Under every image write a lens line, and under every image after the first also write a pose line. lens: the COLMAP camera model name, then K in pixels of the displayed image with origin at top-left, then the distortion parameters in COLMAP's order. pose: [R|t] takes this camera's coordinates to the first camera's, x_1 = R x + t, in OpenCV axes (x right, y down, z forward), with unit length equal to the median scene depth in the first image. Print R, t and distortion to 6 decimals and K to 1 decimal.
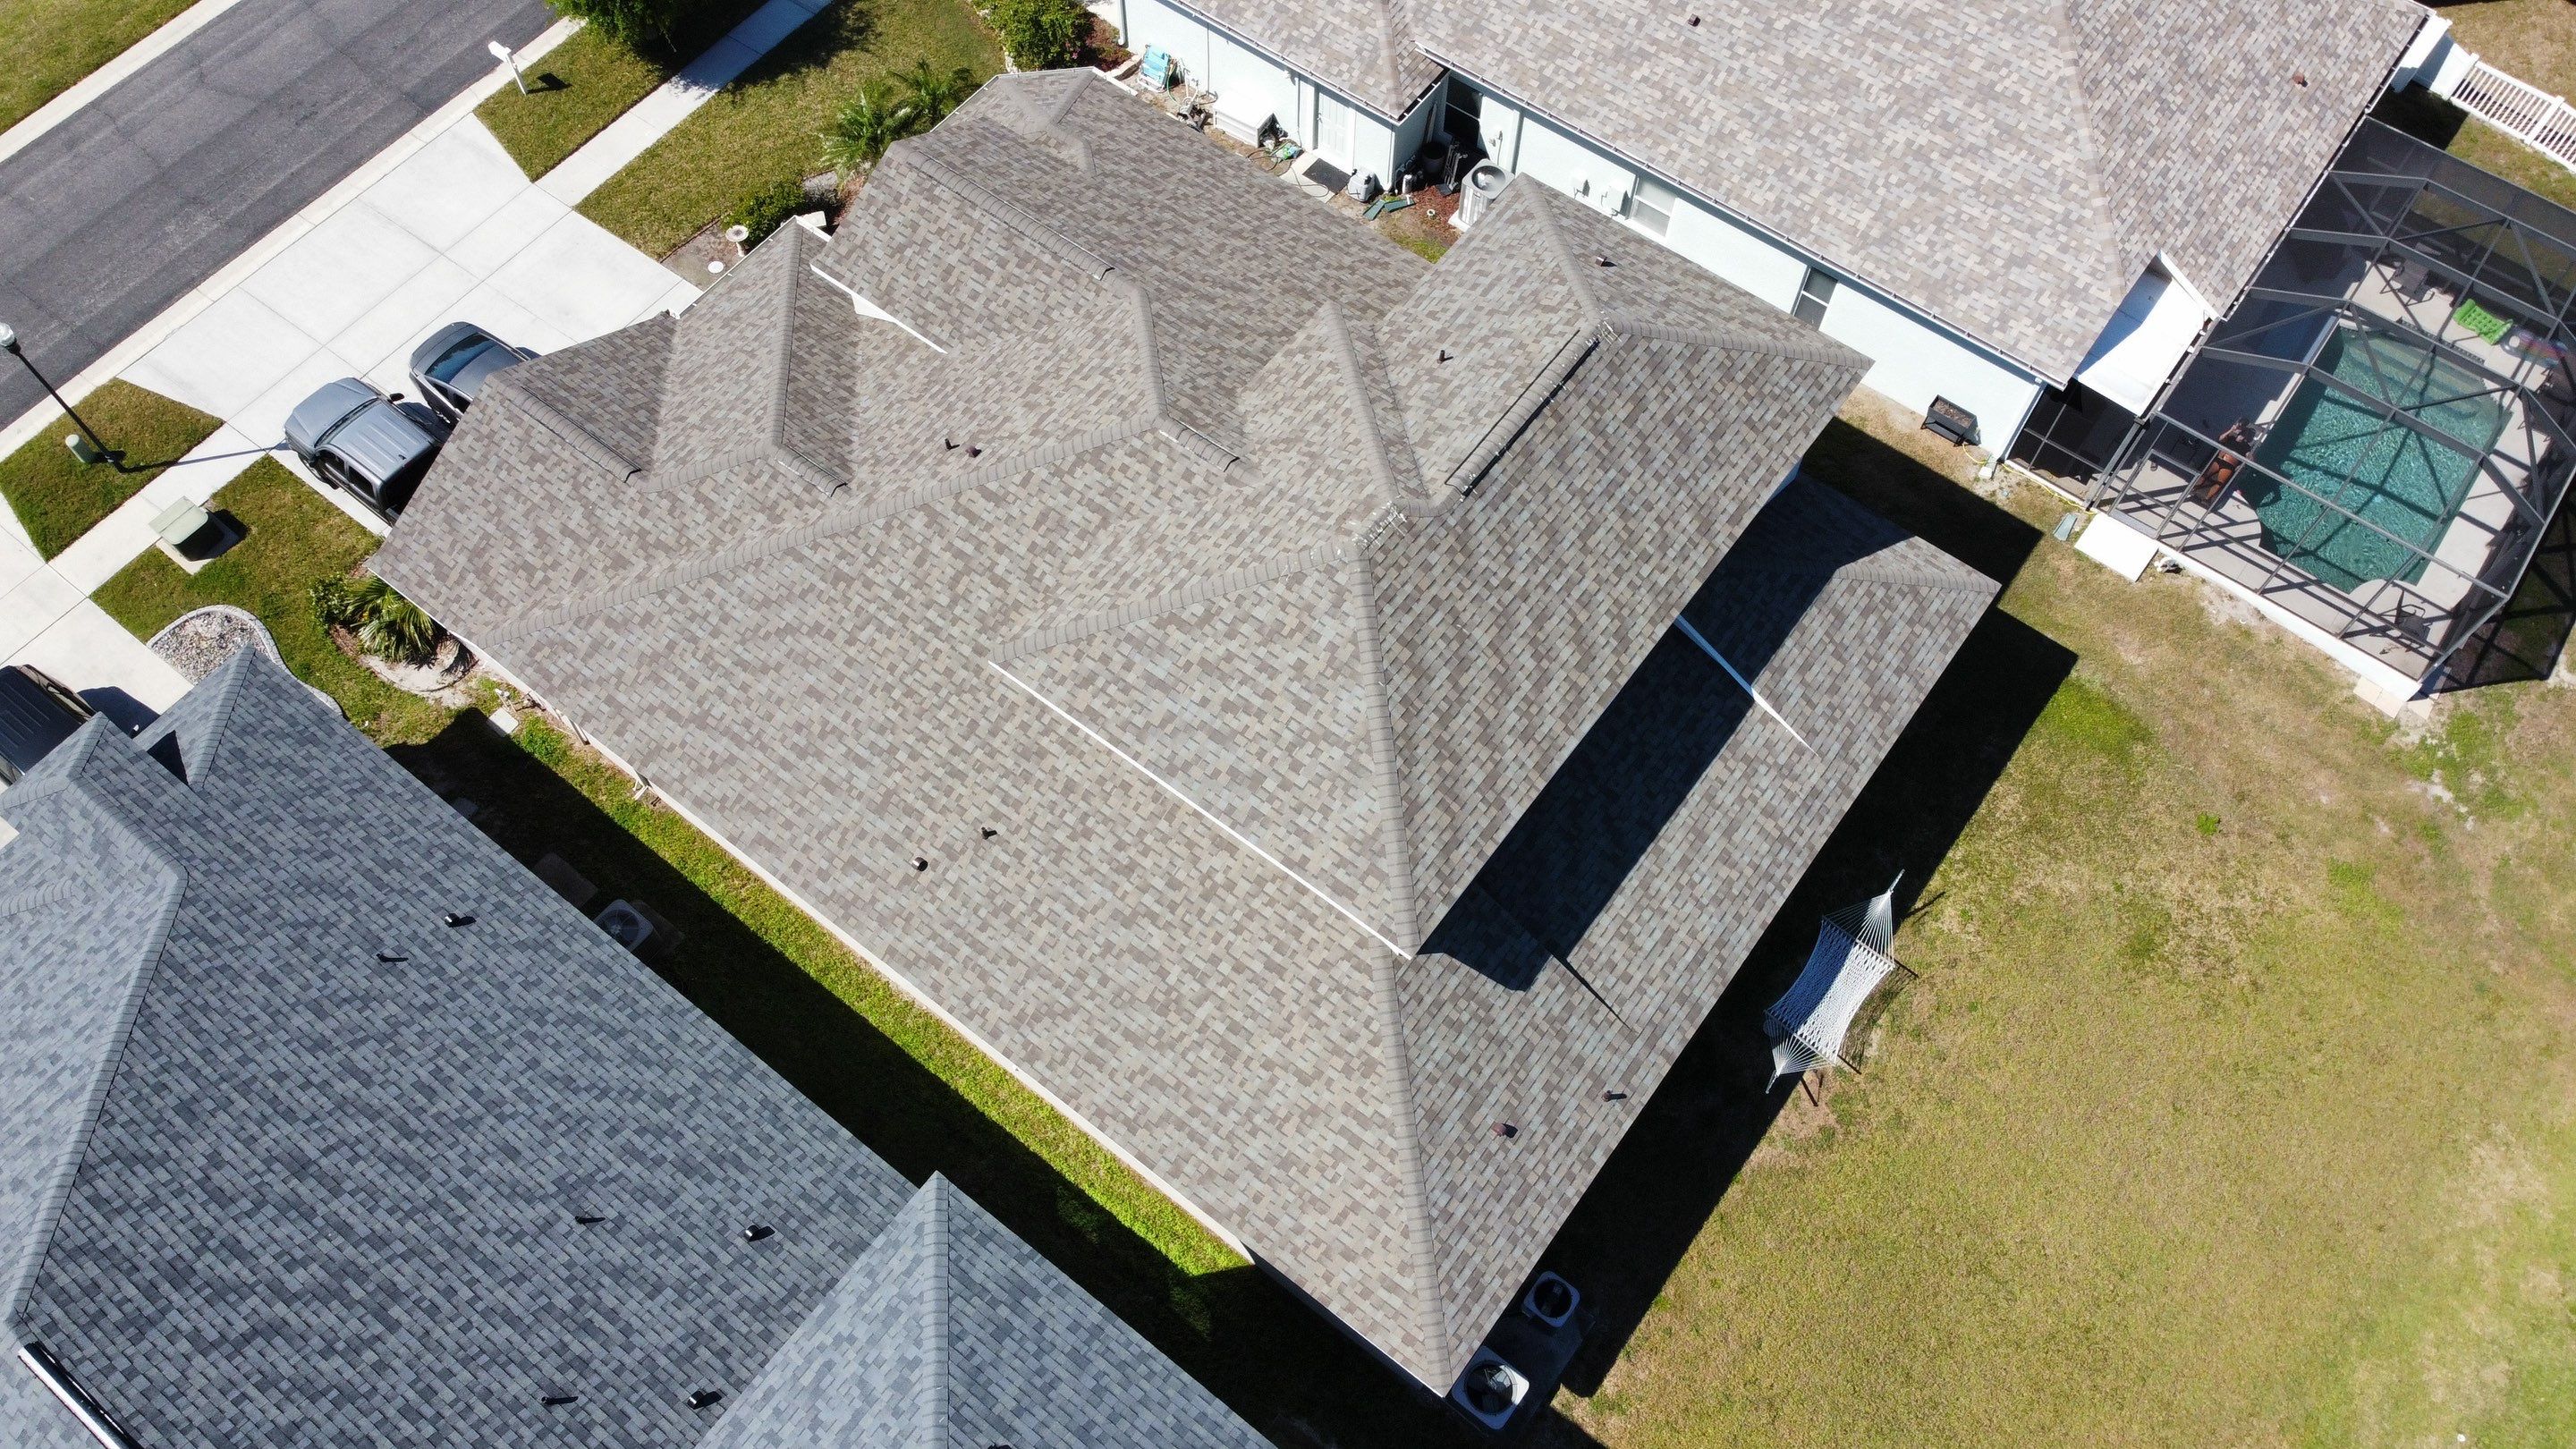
lens RADIAL K [[1954.7, 0, 1246.5], [0, 1954.7, 692.9], [0, 0, 1]] dist [0.009237, -0.016783]
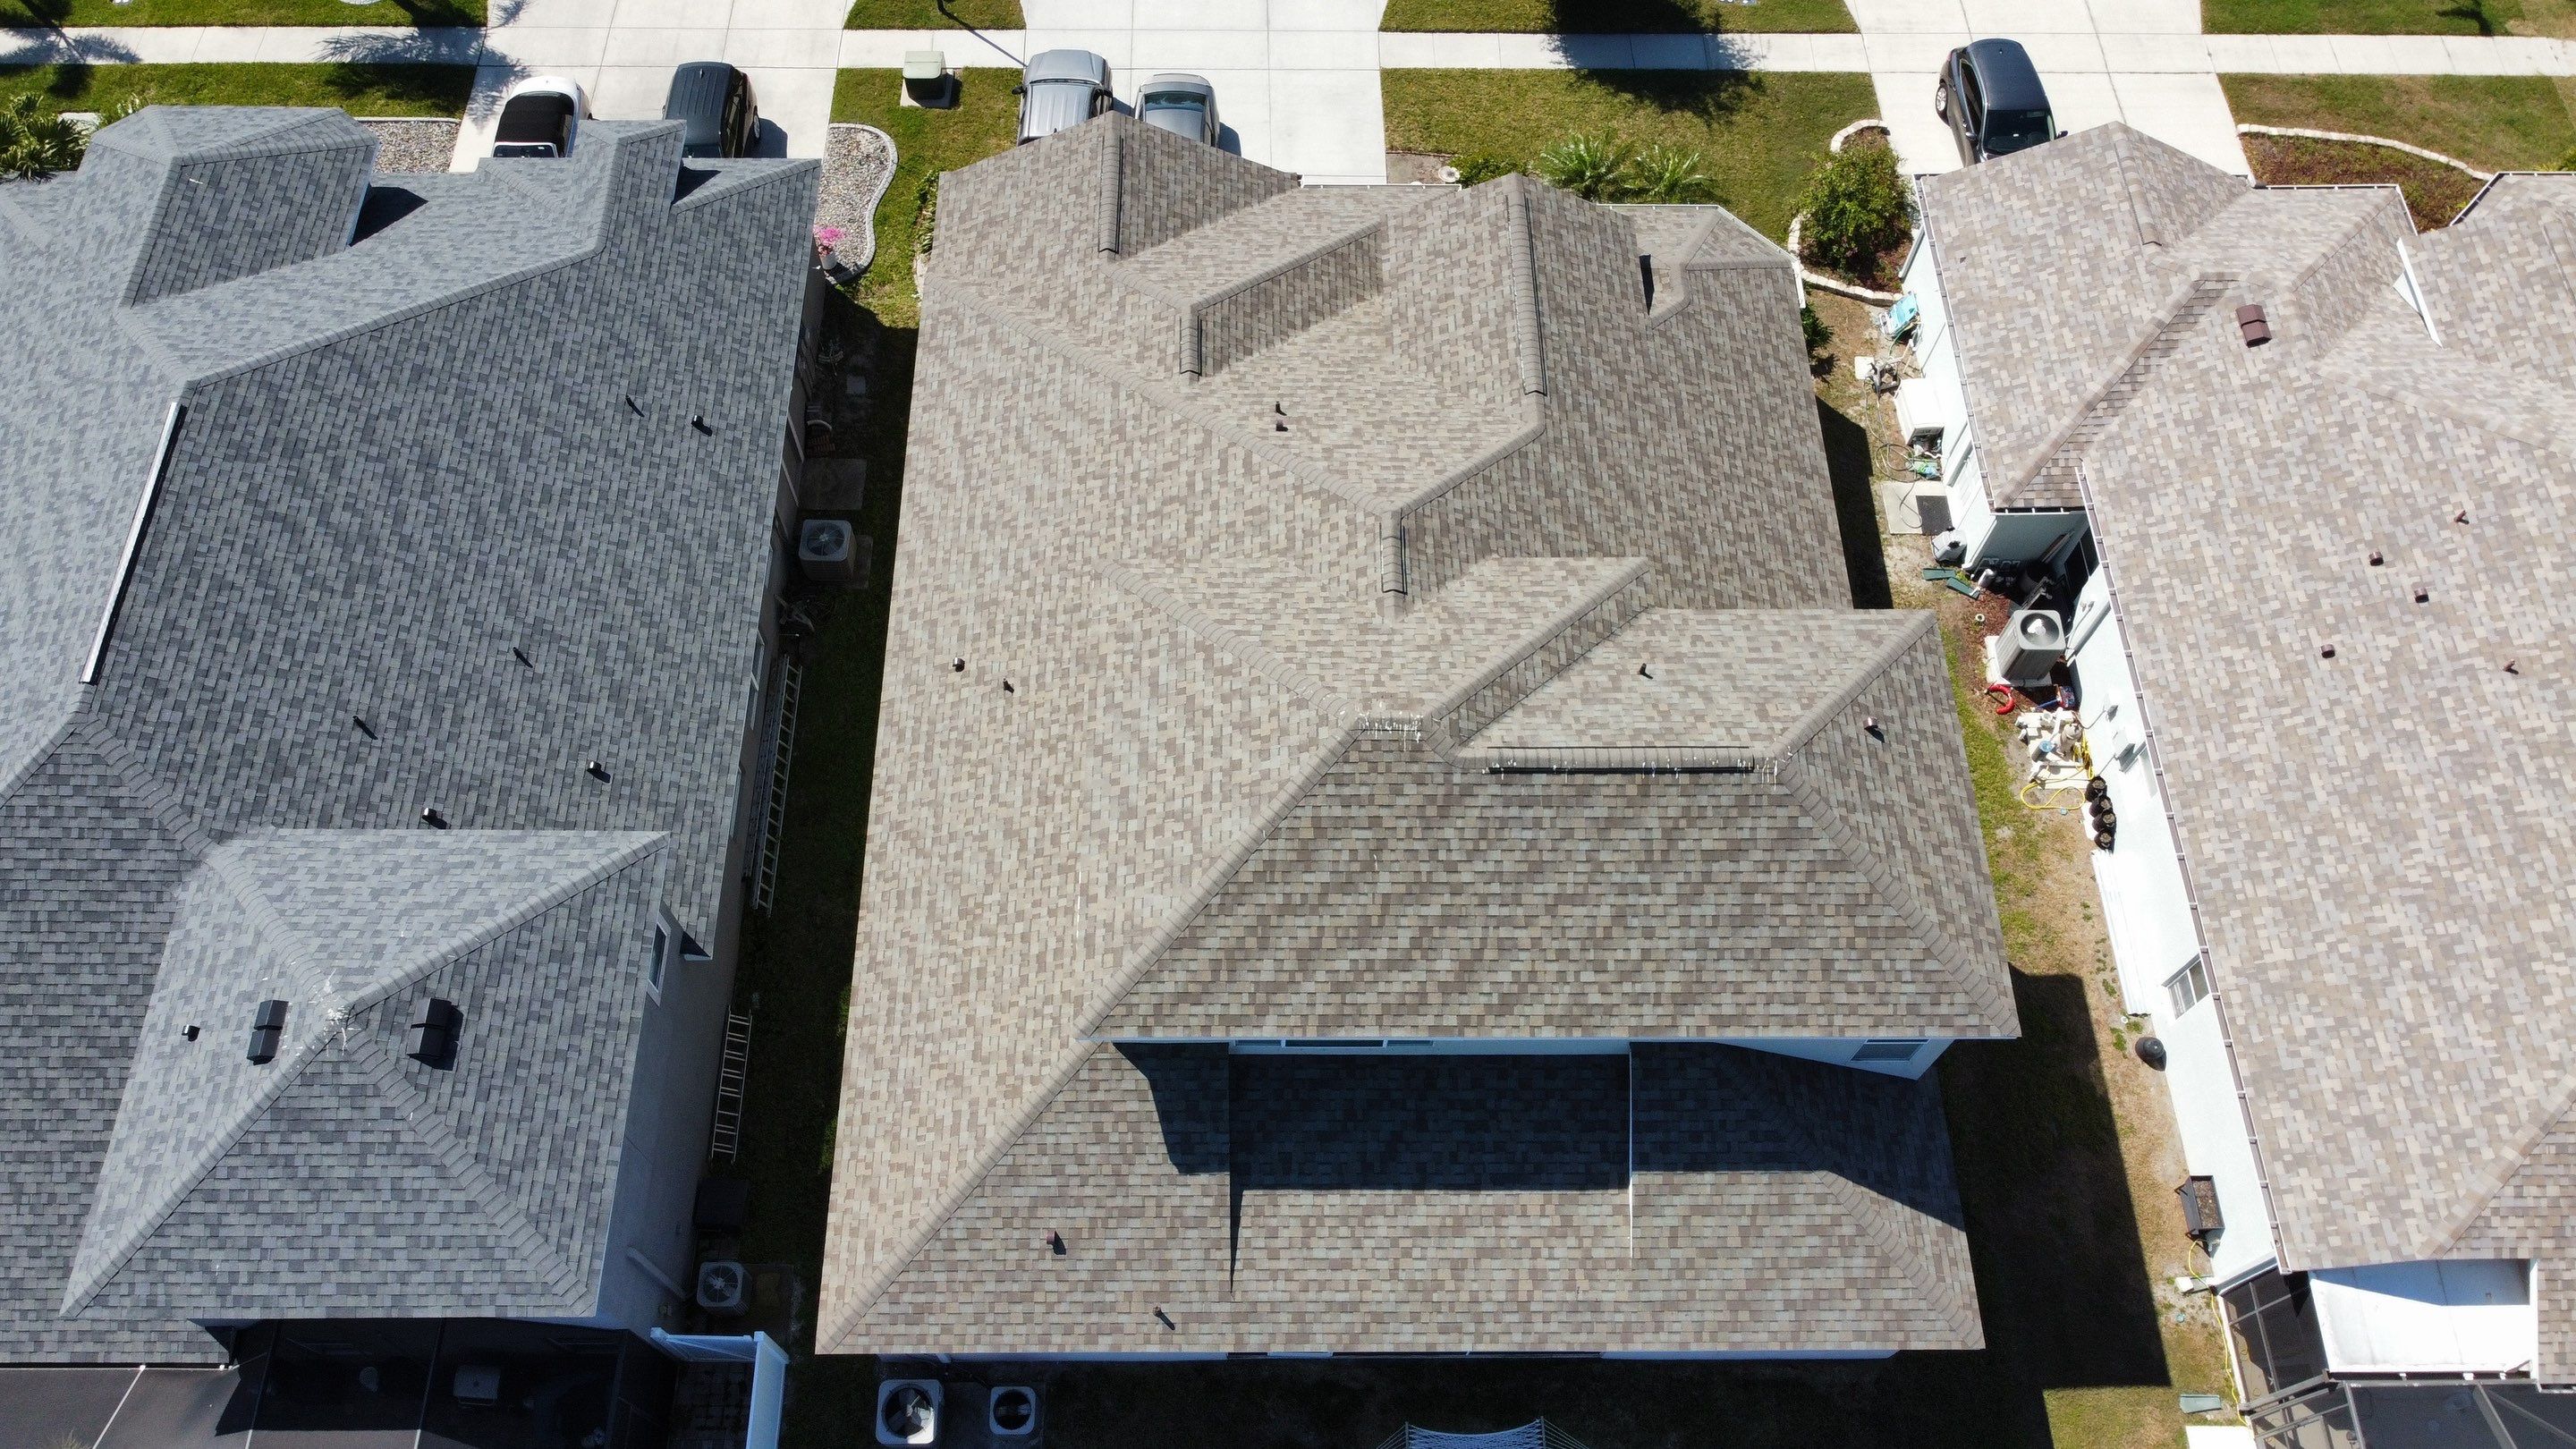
lens RADIAL K [[1945.8, 0, 1249.1], [0, 1945.8, 688.3], [0, 0, 1]] dist [0.004999, -0.017403]
pose [[0.613258, 0.693417, -0.378268, 0.324545], [-0.692574, 0.702312, 0.164615, -0.178979], [0.379809, 0.161028, 0.910942, 0.082168]]
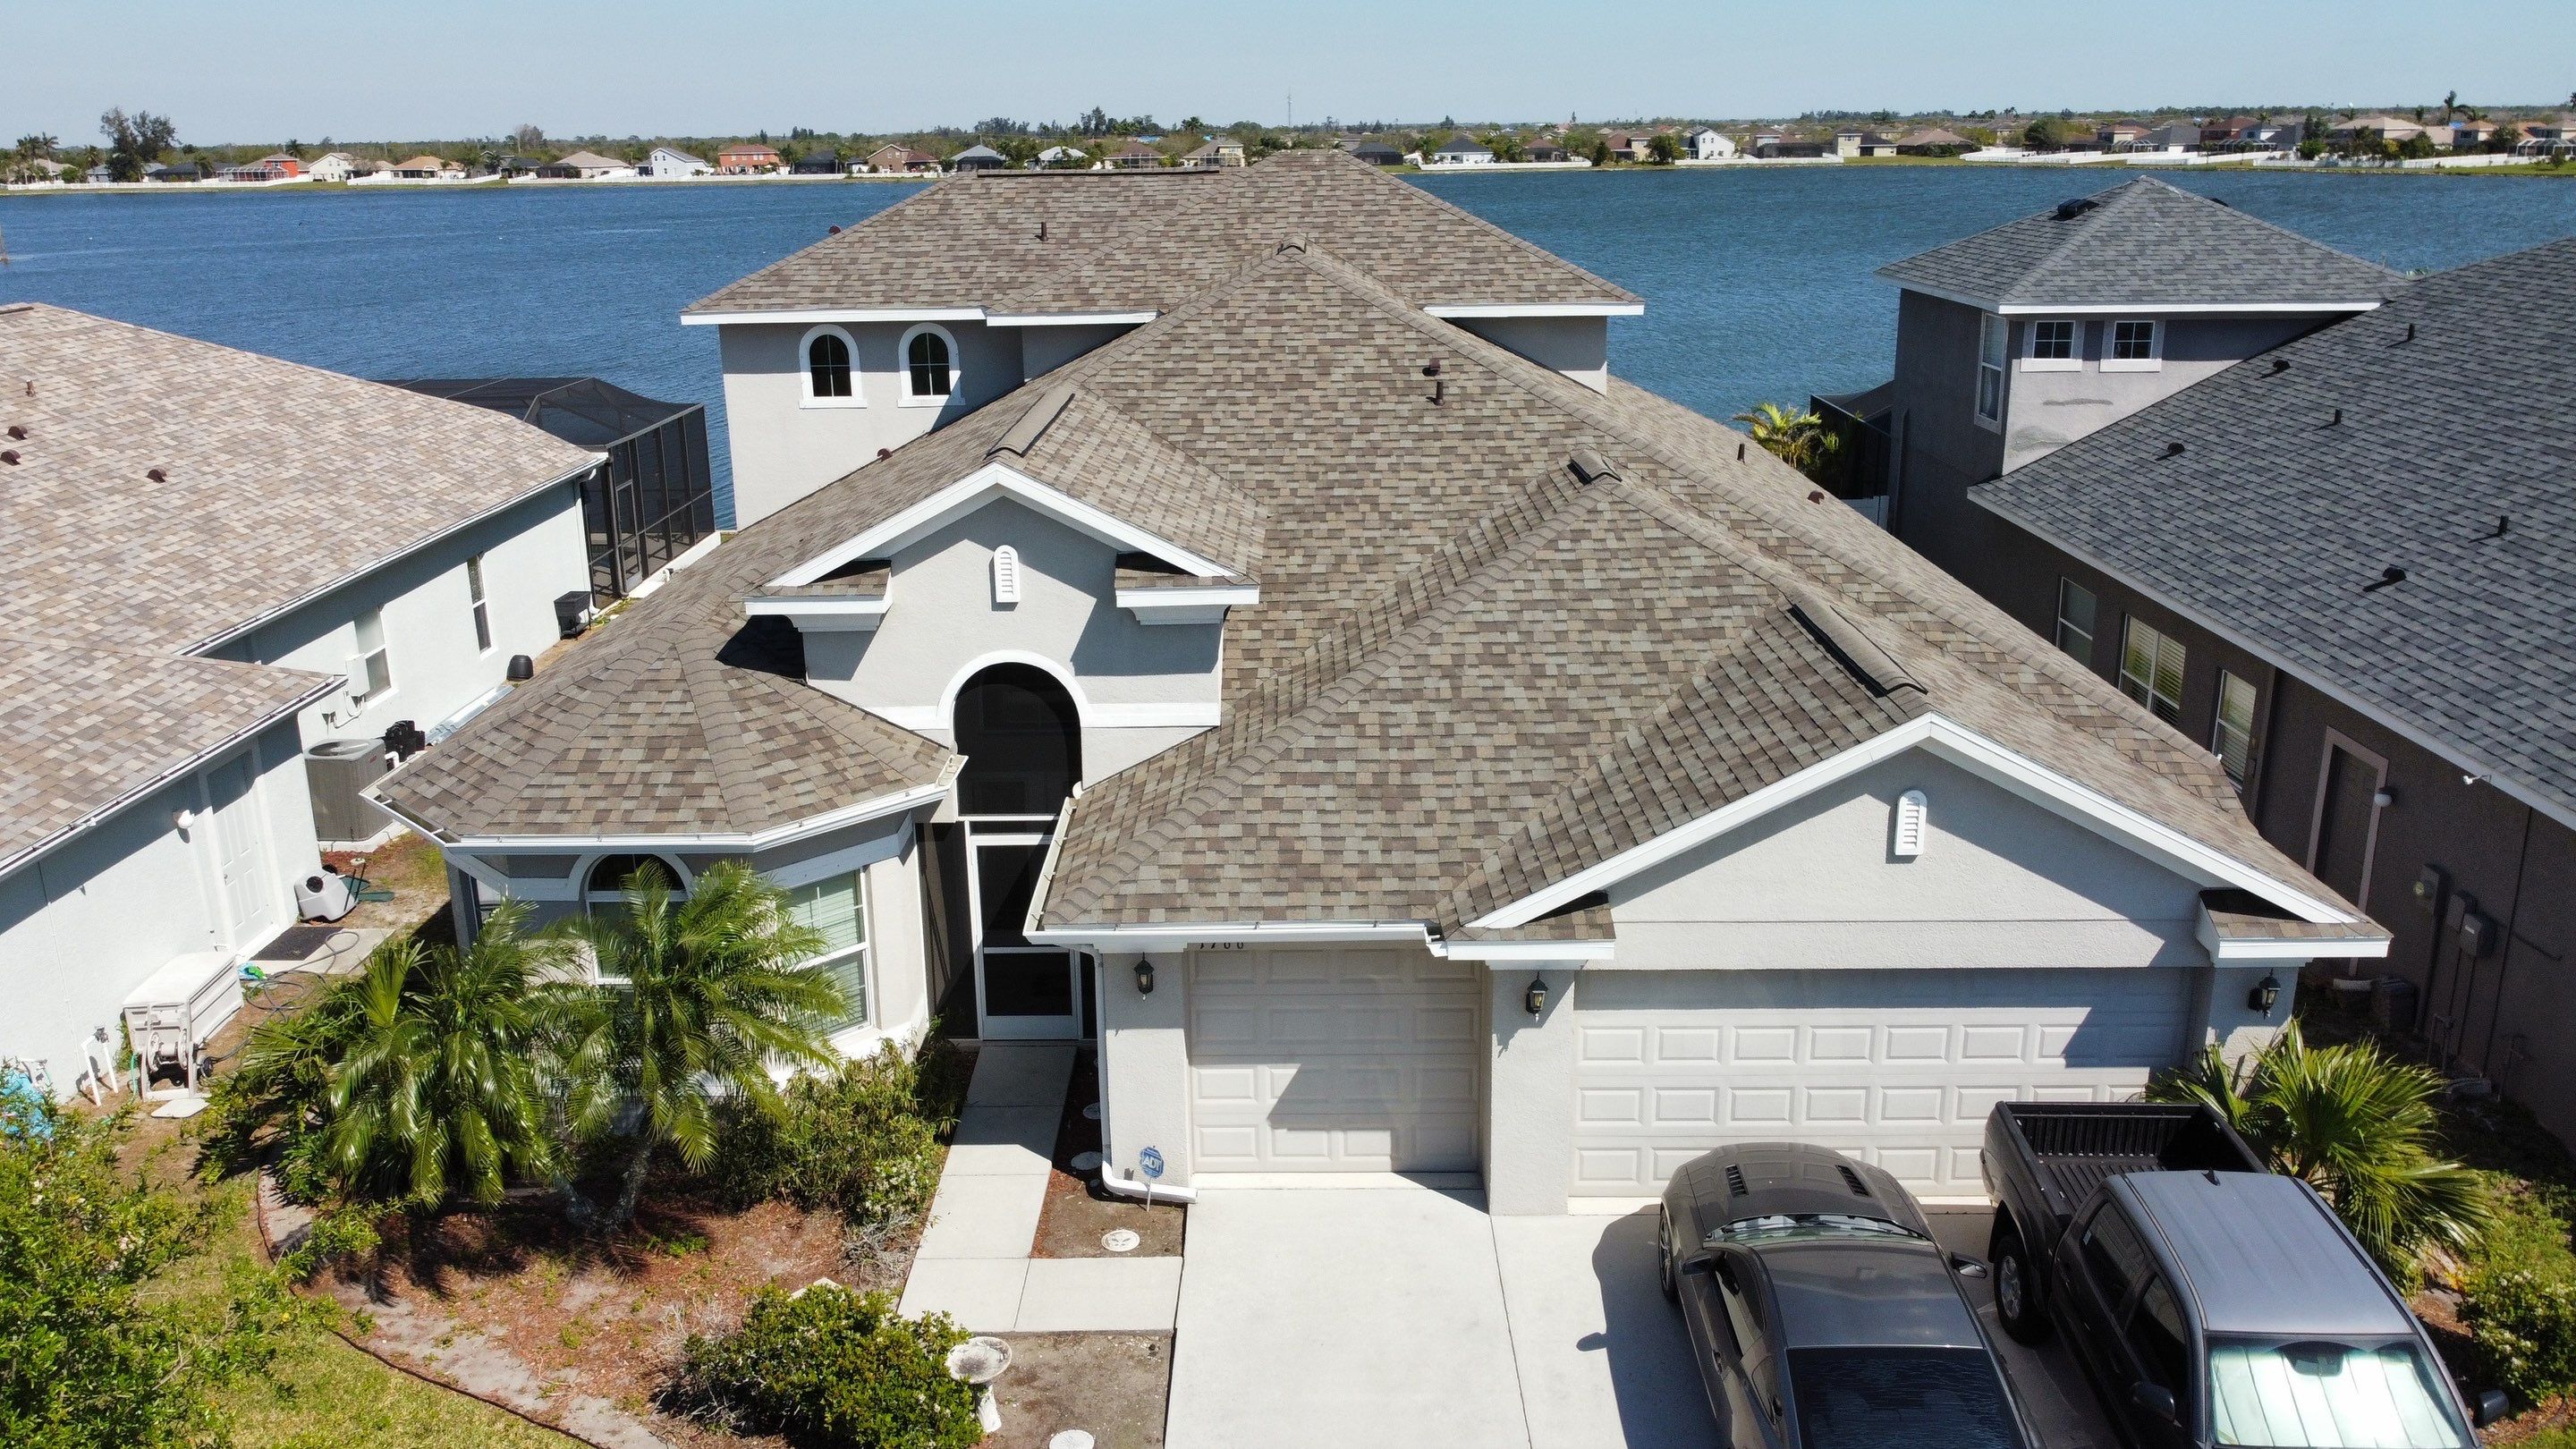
lens RADIAL K [[1954.7, 0, 1262.1], [0, 1954.7, 703.1], [0, 0, 1]] dist [0.009237, -0.016783]
pose [[-0.597075, -0.207778, 0.774810, -0.672470], [0.708503, 0.316371, 0.630819, -0.572204], [-0.376198, 0.925601, -0.041685, 1.141343]]
